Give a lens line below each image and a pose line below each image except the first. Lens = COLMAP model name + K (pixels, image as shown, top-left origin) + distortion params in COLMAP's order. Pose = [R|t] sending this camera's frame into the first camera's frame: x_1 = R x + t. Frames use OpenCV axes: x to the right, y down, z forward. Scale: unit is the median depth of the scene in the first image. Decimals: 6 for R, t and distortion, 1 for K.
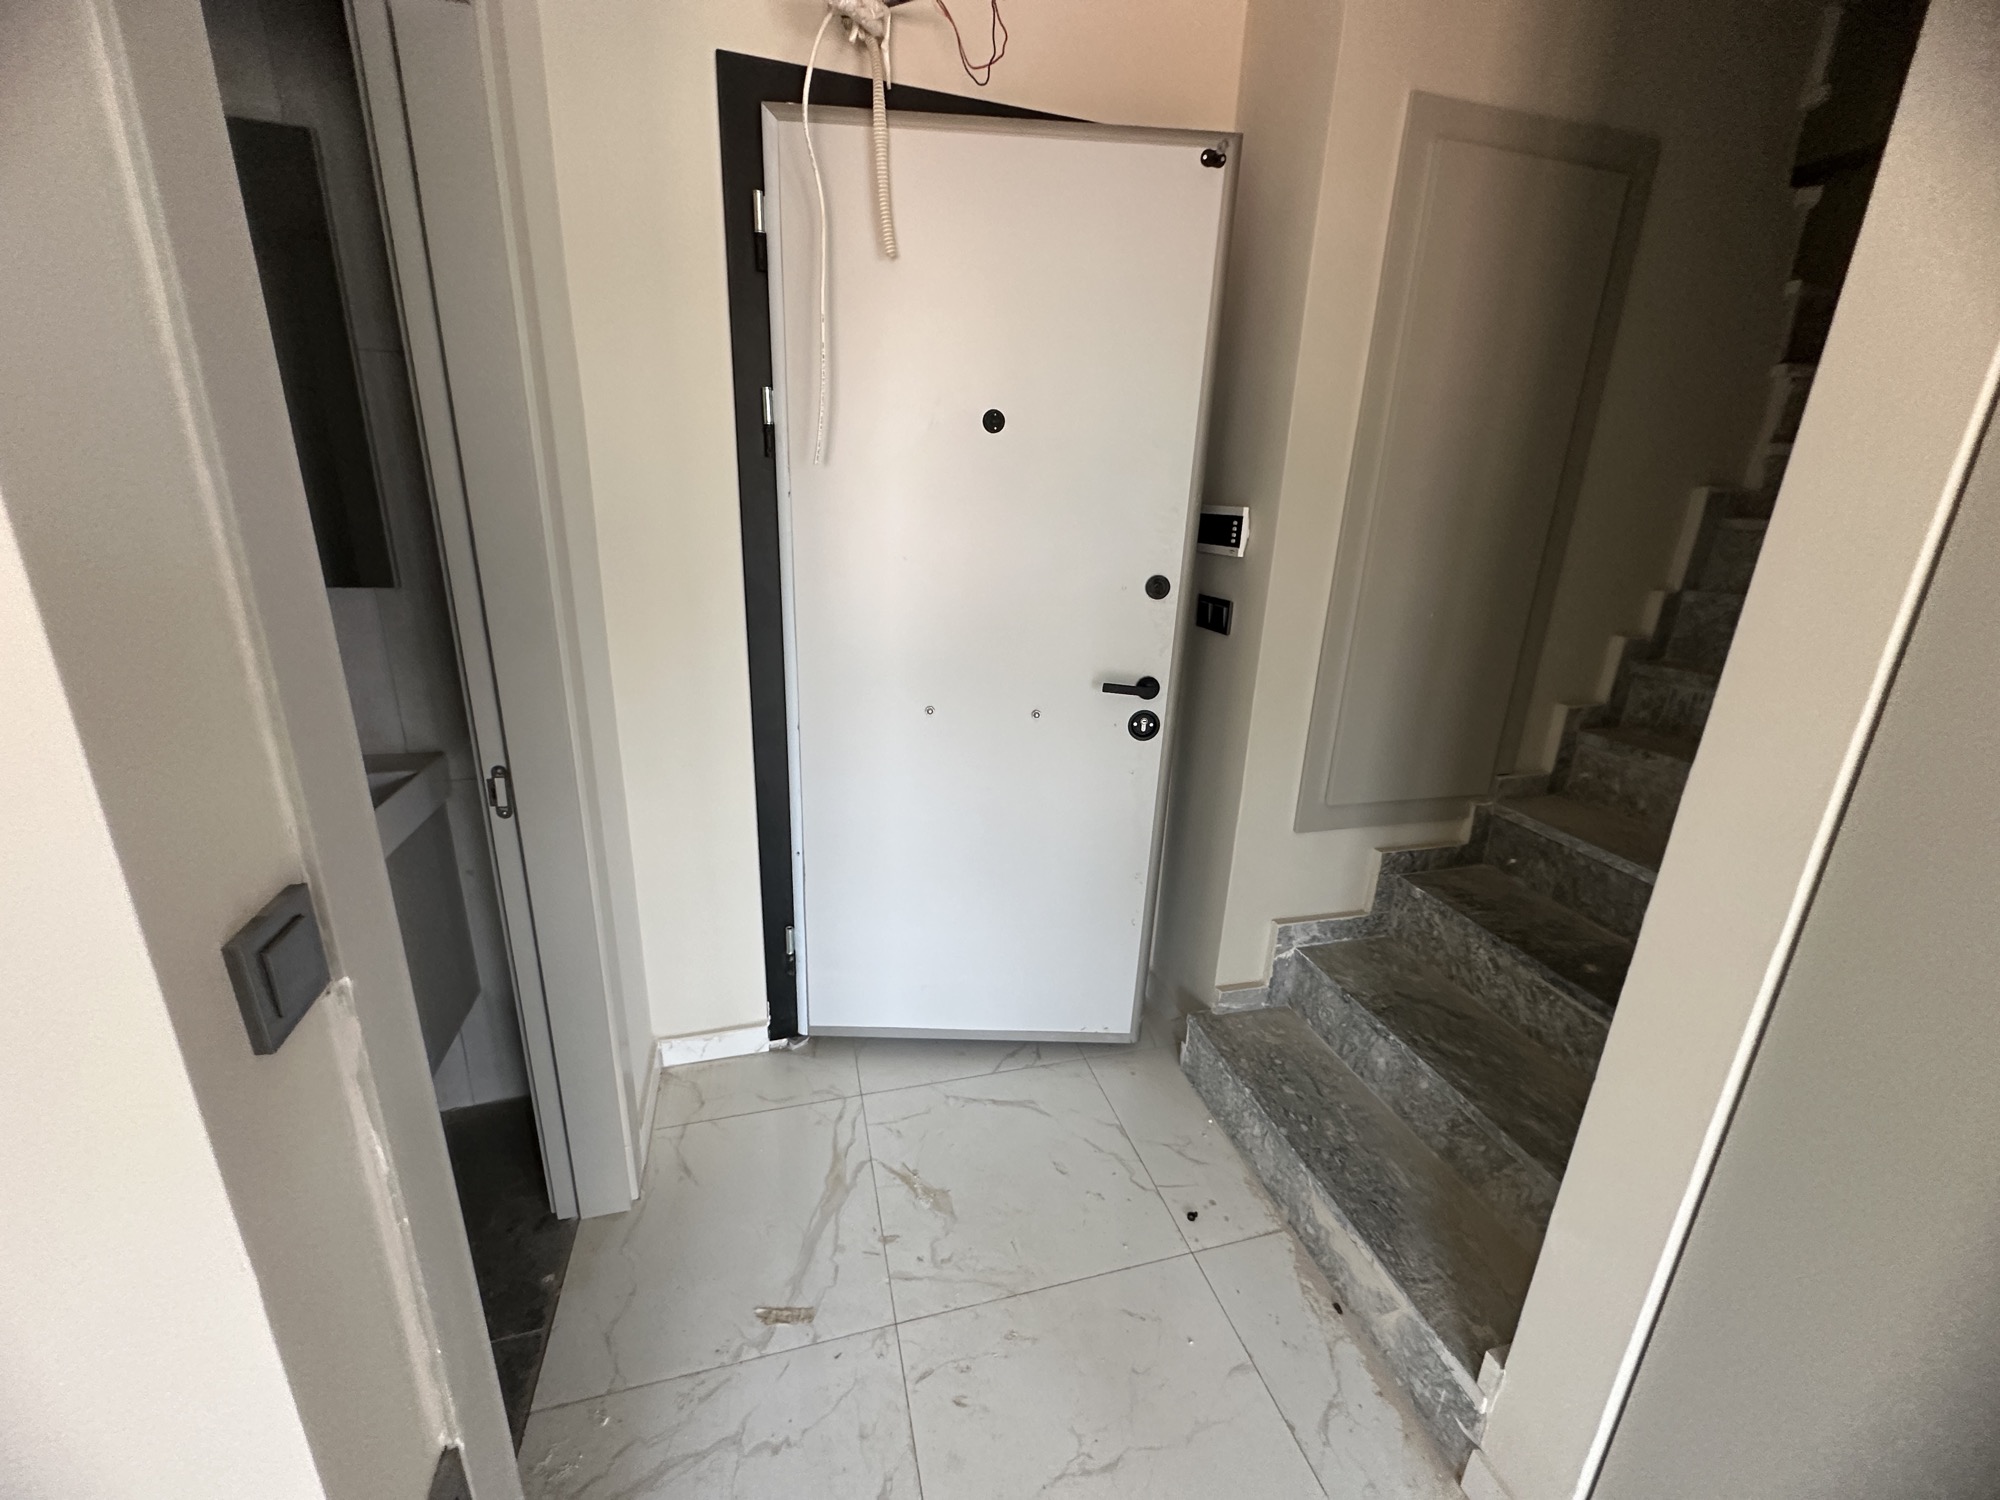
lens RADIAL K [[799.7, 0, 996.0], [0, 799.7, 750.2], [0, 0, 1]] dist [-0.004637, 0.001205]
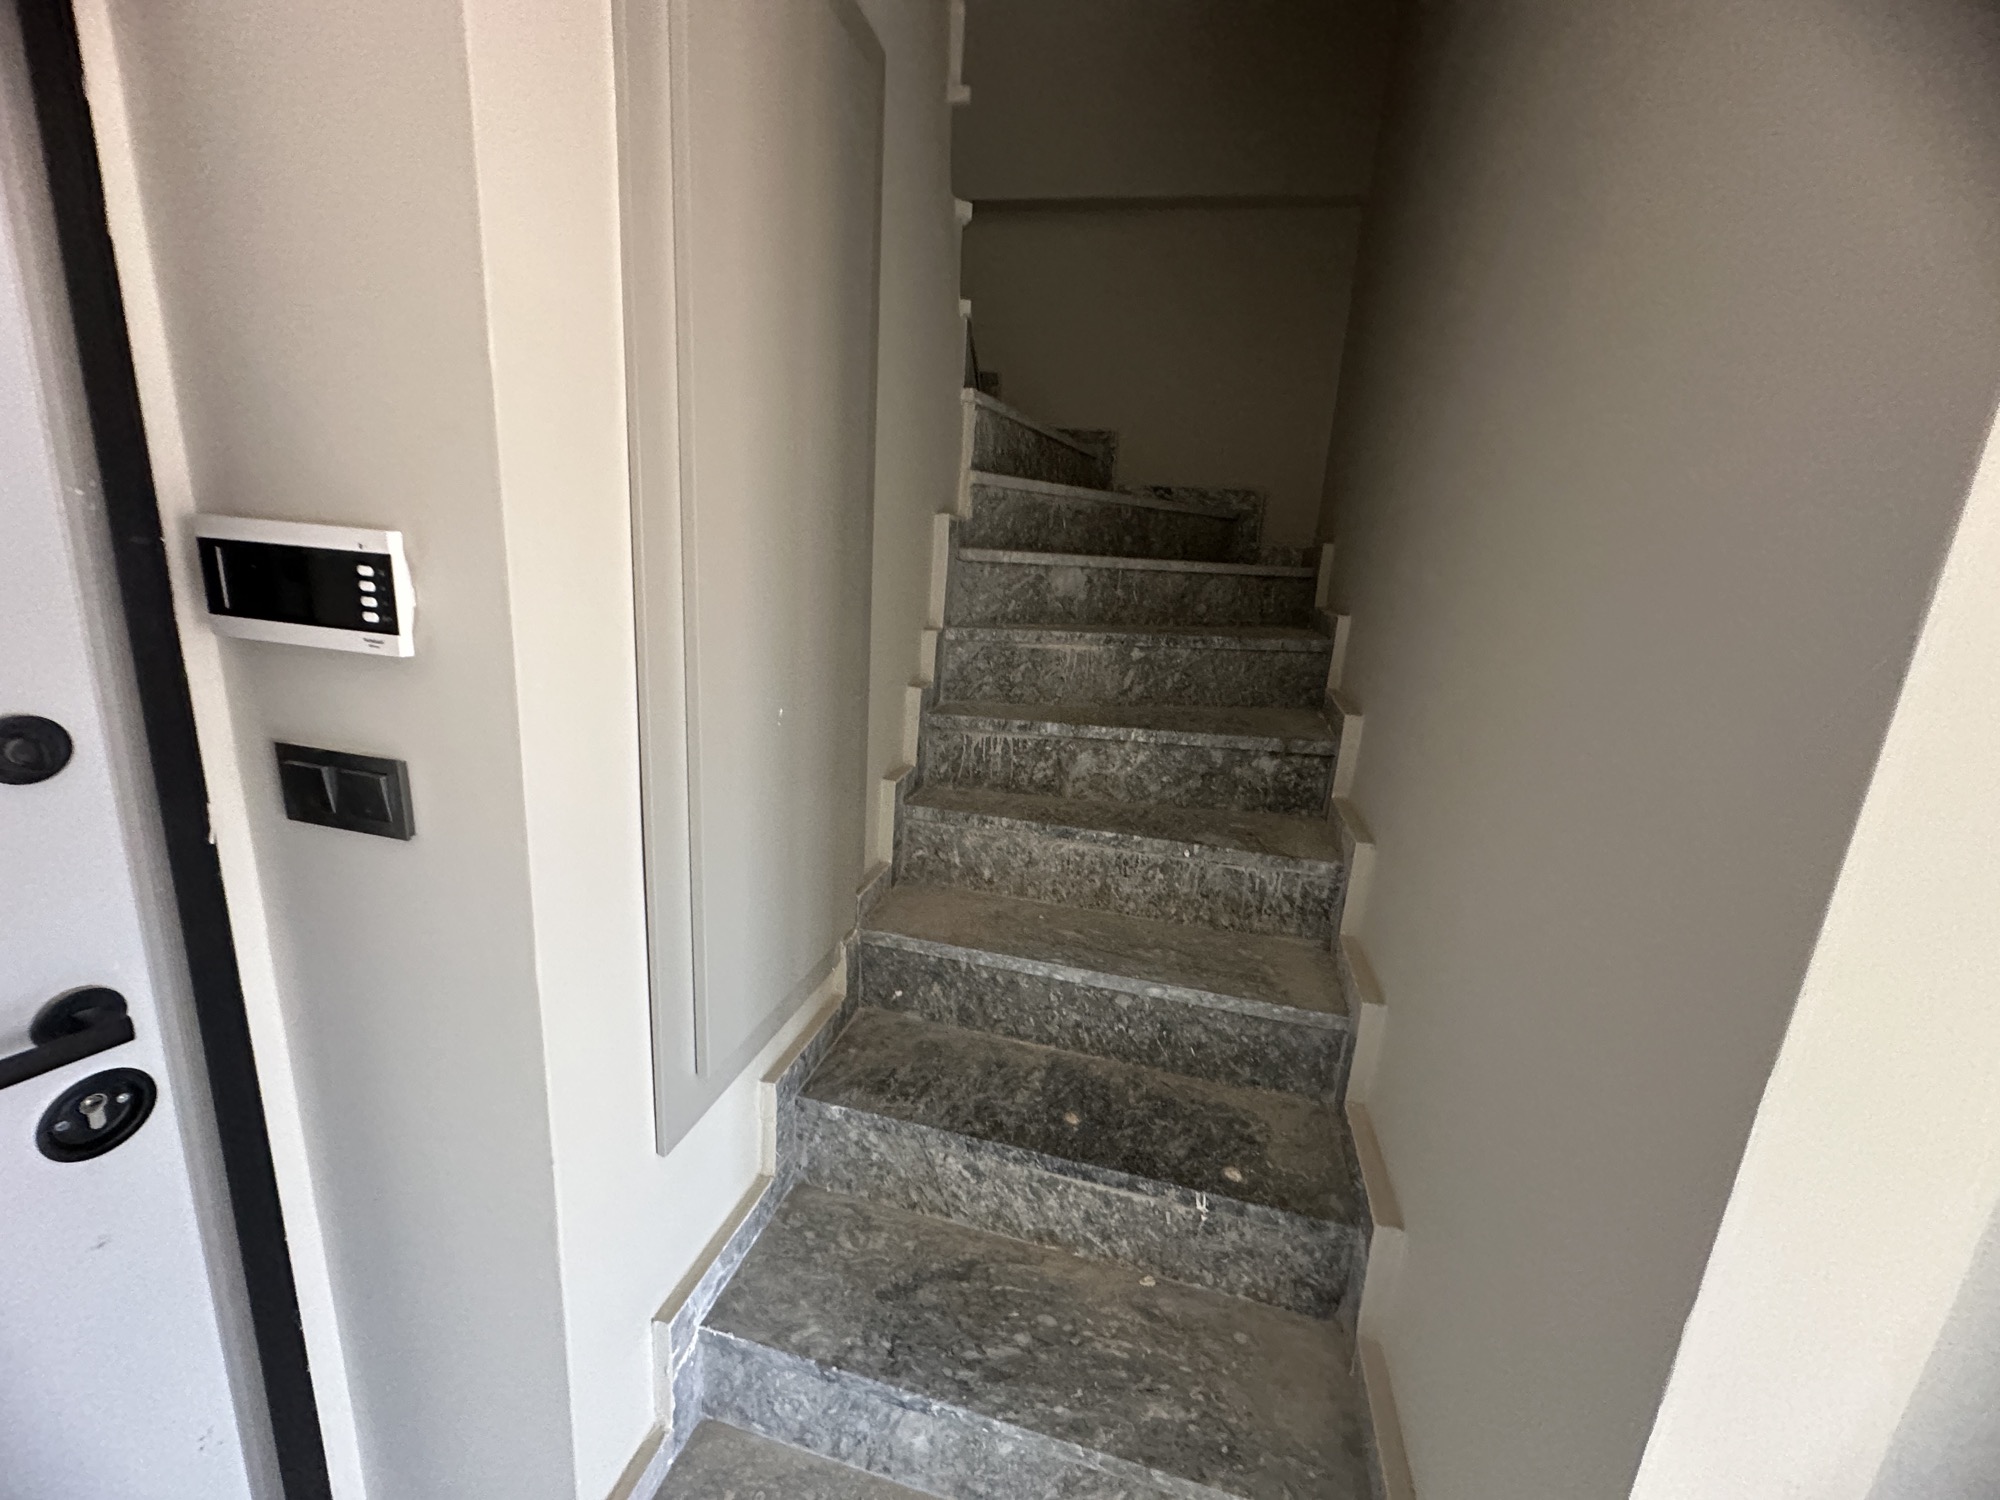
lens RADIAL K [[799.7, 0, 1003.7], [0, 799.7, 746.7], [0, 0, 1]] dist [-0.004637, 0.001205]
pose [[0.478303, -0.211924, 0.852241, 0.098662], [0.216113, 0.969007, 0.119671, -0.173677], [-0.851188, 0.126941, 0.509278, 0.530428]]
